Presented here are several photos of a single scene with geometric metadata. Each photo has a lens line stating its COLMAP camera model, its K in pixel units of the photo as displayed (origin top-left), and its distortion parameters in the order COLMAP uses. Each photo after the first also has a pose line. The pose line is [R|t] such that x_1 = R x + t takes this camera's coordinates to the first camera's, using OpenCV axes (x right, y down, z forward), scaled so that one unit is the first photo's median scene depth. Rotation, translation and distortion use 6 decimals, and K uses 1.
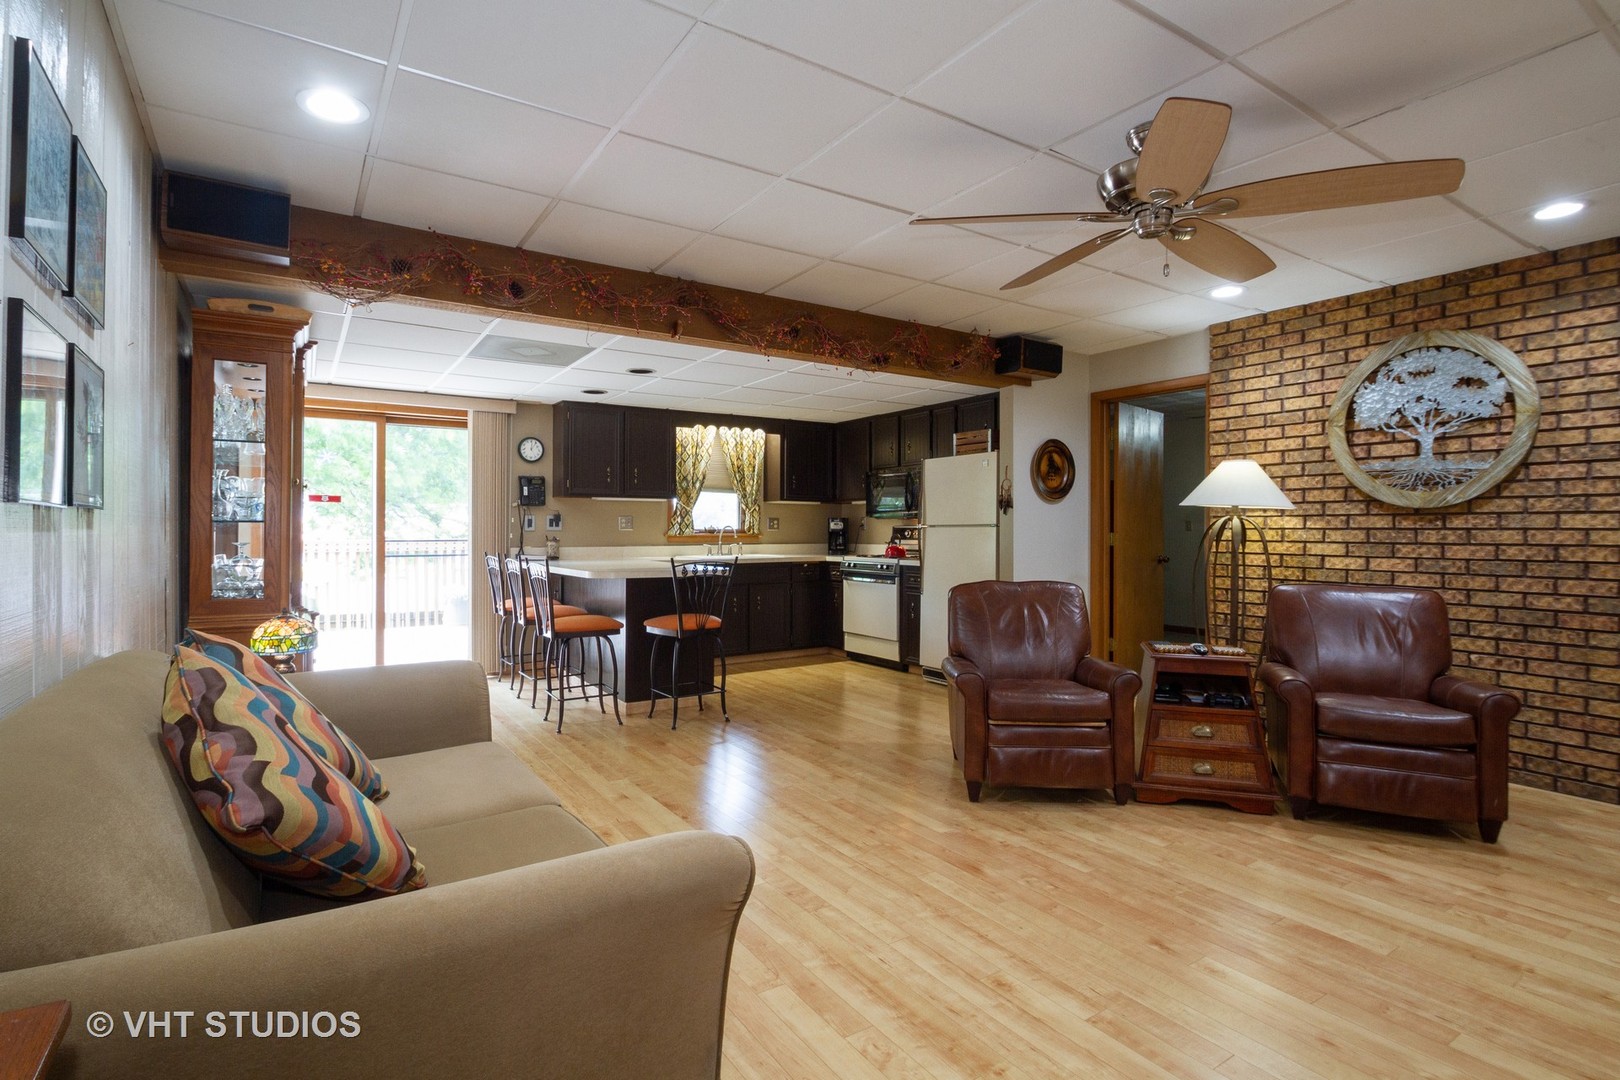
lens RADIAL K [[782.9, 0, 809.0], [0, 782.9, 534.2], [0, 0, 1]] dist [-0.002834, -0.003357]
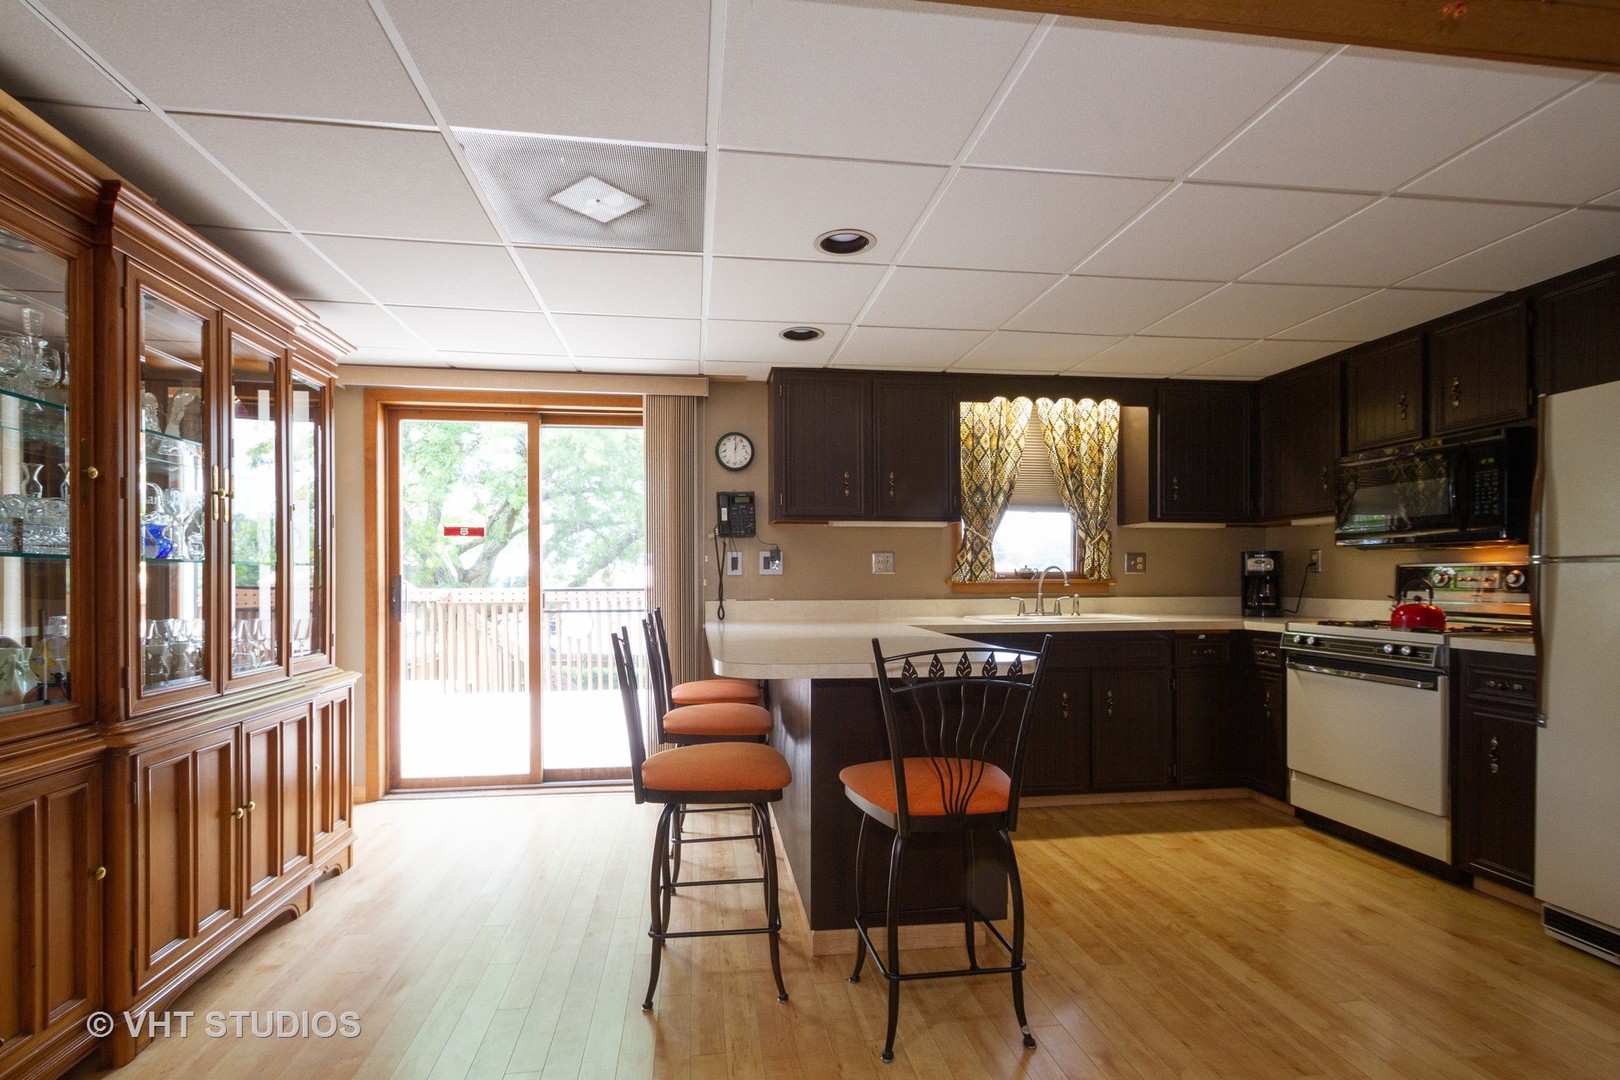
lens RADIAL K [[782.9, 0, 792.9], [0, 782.9, 565.8], [0, 0, 1]] dist [-0.002834, -0.003357]
pose [[0.900599, -0.009629, -0.434544, -0.024939], [0.000808, 0.999790, -0.020481, 0.001143], [0.434650, 0.018095, 0.900418, 0.399726]]
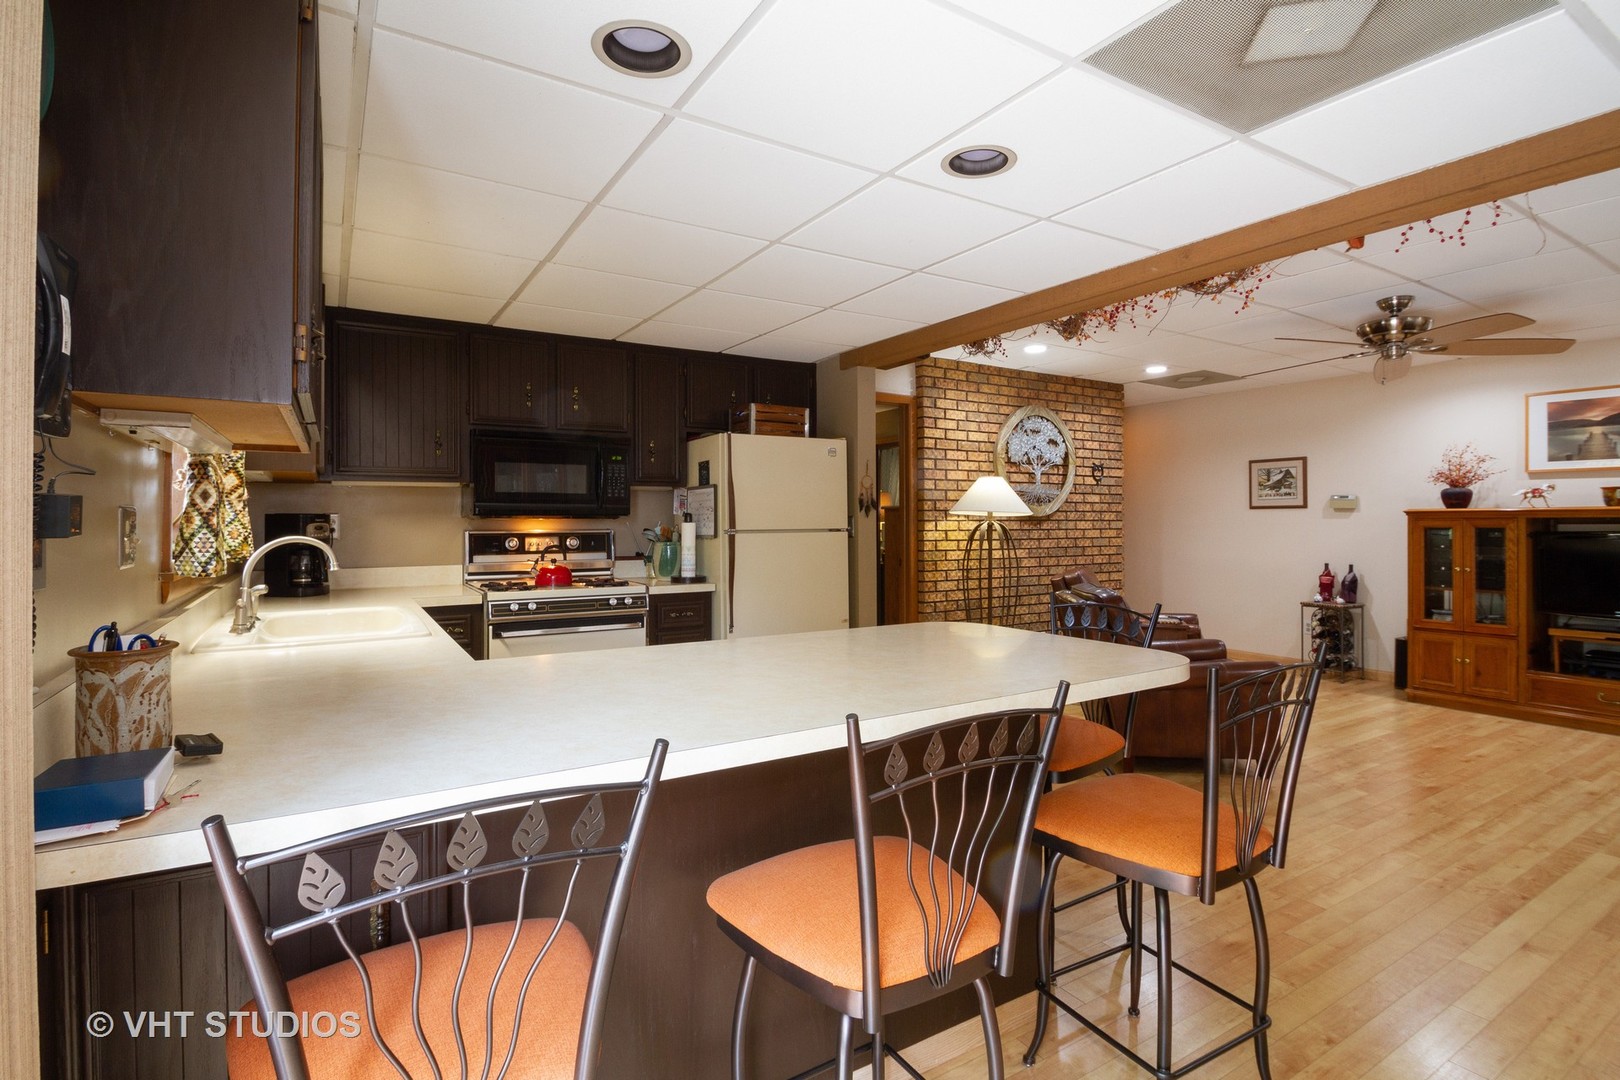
lens RADIAL K [[782.9, 0, 816.2], [0, 782.9, 513.7], [0, 0, 1]] dist [-0.002834, -0.003357]
pose [[0.022020, 0.000023, 0.999758, -0.451217], [0.001897, 0.999998, -0.000064, -0.022144], [-0.999756, 0.001898, 0.022020, 0.780085]]
